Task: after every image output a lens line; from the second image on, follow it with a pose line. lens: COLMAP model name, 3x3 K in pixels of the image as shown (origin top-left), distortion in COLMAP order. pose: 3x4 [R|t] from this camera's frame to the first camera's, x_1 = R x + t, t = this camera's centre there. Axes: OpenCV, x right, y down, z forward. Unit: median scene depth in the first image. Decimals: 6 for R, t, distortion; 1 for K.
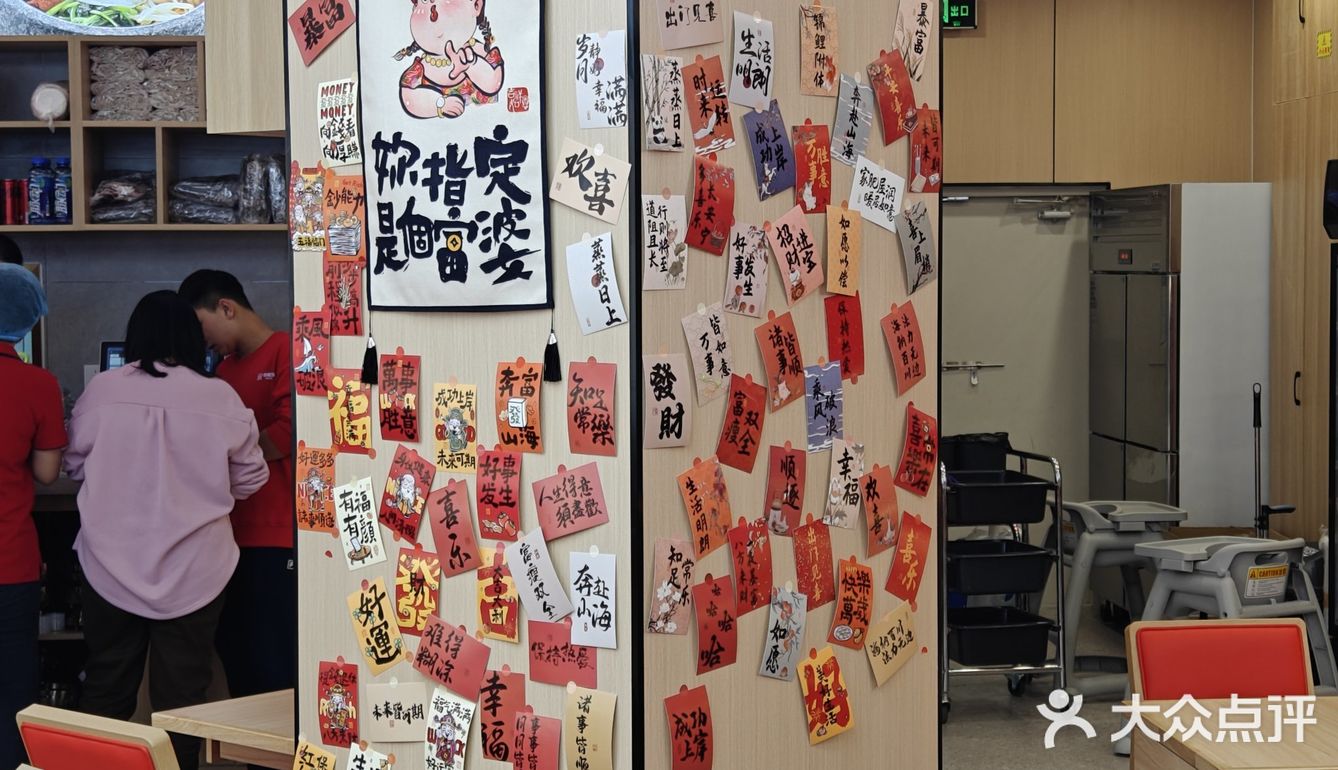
lens RADIAL K [[2414.7, 0, 668.1], [0, 2414.7, 383.5], [0, 0, 1]] dist [0.157898, 0.000000]
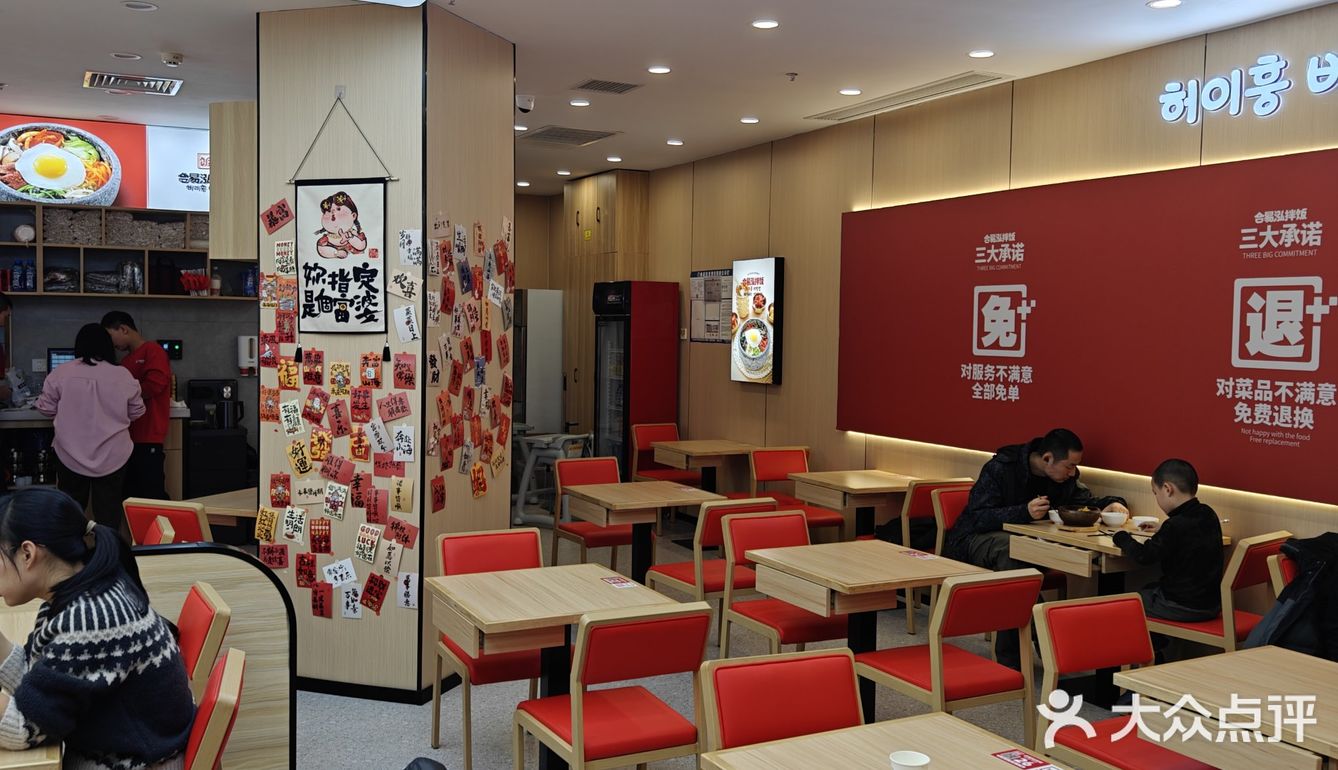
lens RADIAL K [[1190.1, 0, 670.7], [0, 1190.1, 385.4], [0, 0, 1]] dist [0.001956, -0.016770]
pose [[0.922424, 0.003247, 0.386165, -0.247962], [-0.004334, 0.999989, 0.001946, 0.020430], [-0.386154, -0.003469, 0.922428, -0.293055]]
